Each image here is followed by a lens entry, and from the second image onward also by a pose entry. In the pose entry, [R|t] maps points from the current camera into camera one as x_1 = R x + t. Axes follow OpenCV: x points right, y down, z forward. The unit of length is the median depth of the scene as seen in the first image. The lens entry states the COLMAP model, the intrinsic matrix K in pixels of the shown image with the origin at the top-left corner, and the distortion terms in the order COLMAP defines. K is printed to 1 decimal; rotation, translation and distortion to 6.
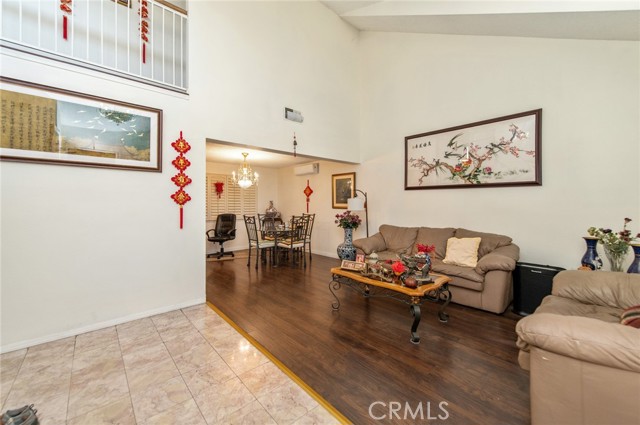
lens RADIAL K [[251.3, 0, 322.1], [0, 251.3, 203.3], [0, 0, 1]] dist [0.011452, -0.000195]
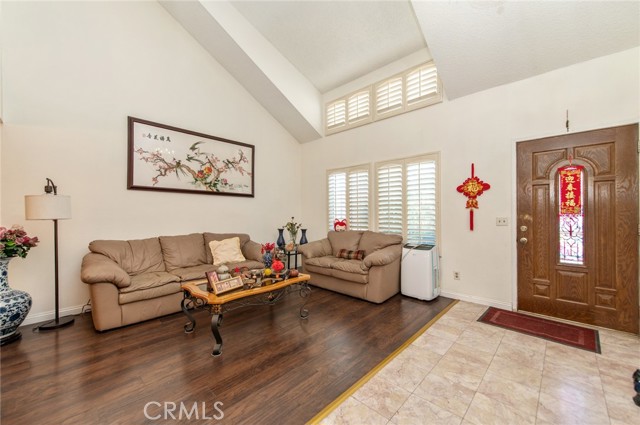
lens RADIAL K [[251.3, 0, 318.6], [0, 251.3, 213.7], [0, 0, 1]] dist [0.011452, -0.000195]
pose [[-0.059688, 0.004170, 0.998208, -0.555386], [-0.000253, 0.999991, -0.004193, 0.026889], [-0.998217, -0.000502, -0.059687, 0.637186]]
